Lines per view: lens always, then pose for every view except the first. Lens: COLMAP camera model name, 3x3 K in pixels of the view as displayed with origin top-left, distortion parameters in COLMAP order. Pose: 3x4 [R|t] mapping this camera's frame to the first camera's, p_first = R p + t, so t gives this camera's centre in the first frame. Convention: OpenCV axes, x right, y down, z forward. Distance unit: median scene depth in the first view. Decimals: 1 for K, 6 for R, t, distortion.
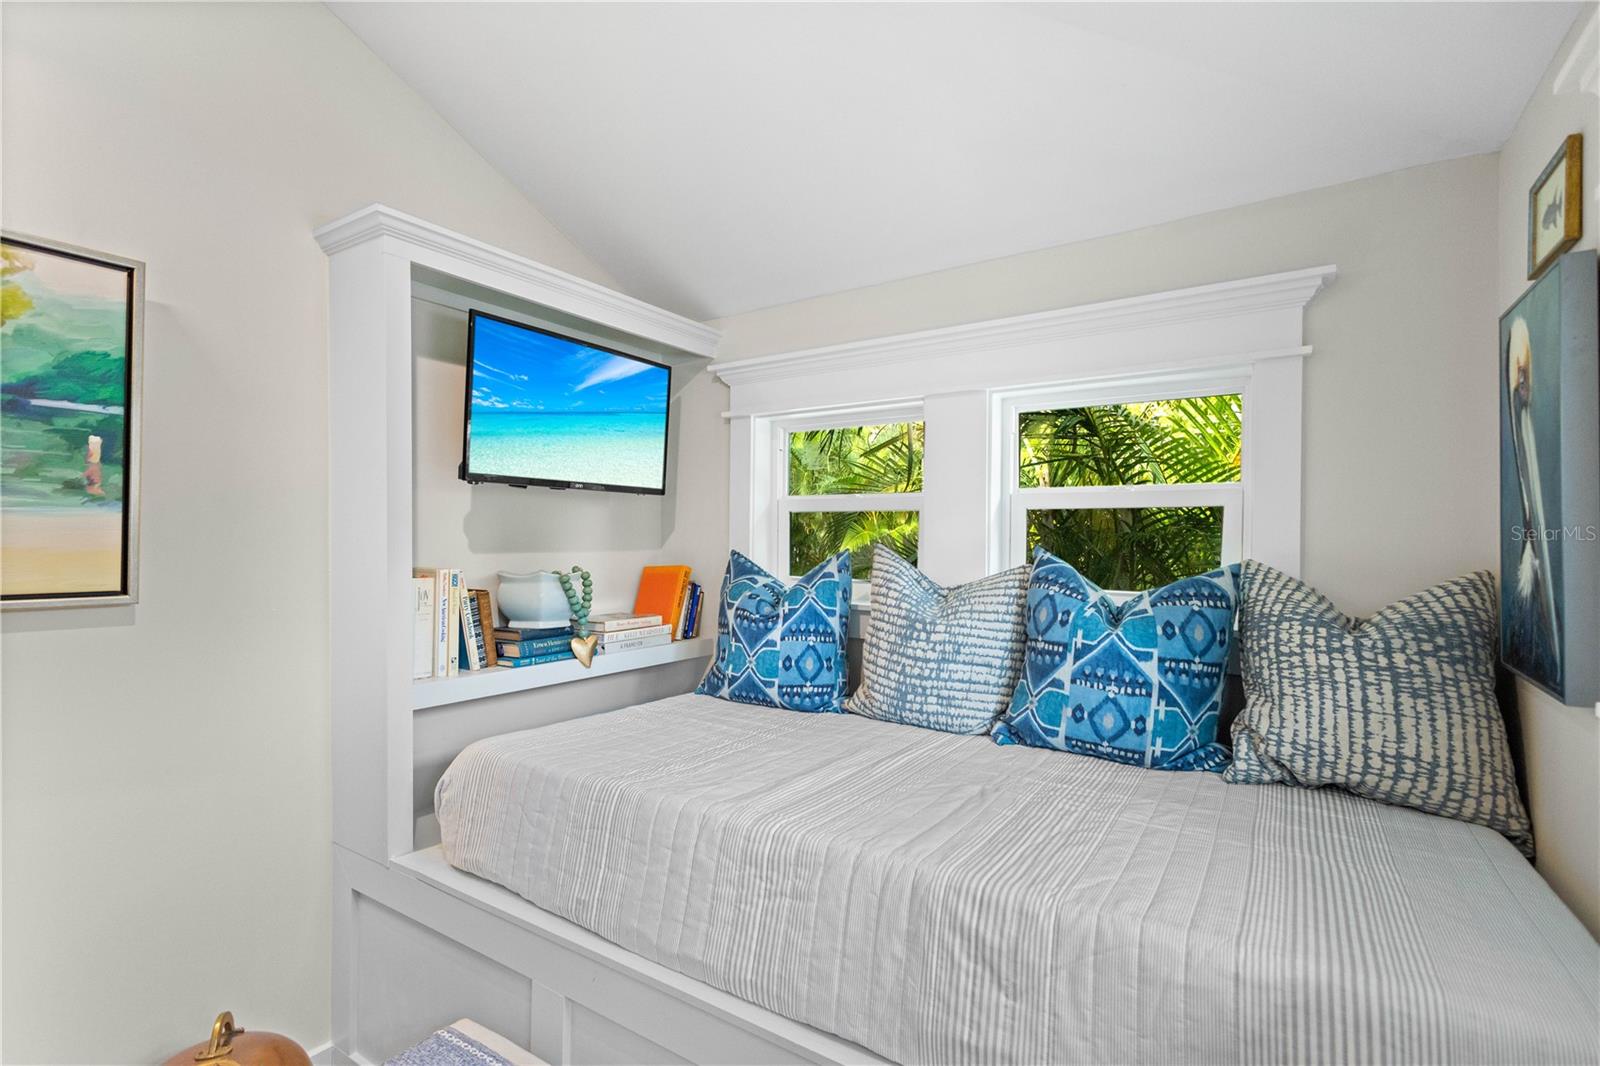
lens RADIAL K [[732.8, 0, 804.6], [0, 732.8, 541.2], [0, 0, 1]] dist [0.015724, 0.000250]
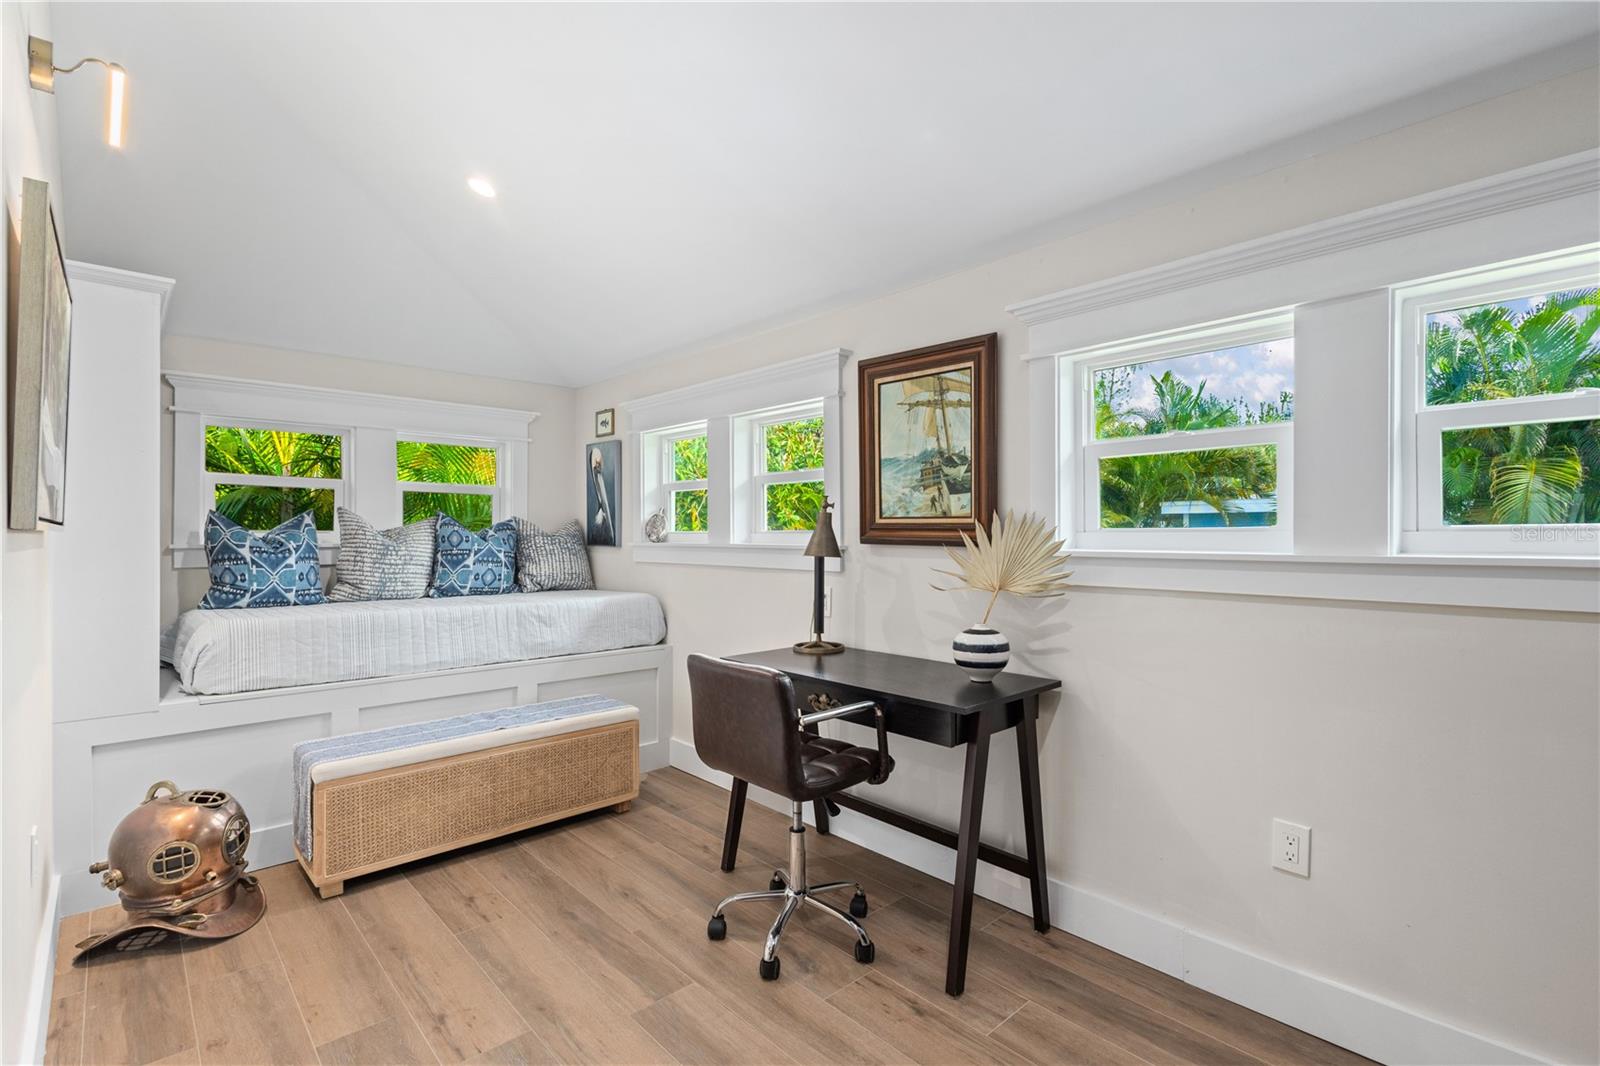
lens RADIAL K [[732.8, 0, 803.0], [0, 732.8, 529.5], [0, 0, 1]] dist [0.015724, 0.000250]
pose [[0.247929, -0.003718, 0.968771, -1.713372], [0.000831, 0.999993, 0.003625, 0.066558], [-0.968778, -0.000094, 0.247930, -0.660183]]
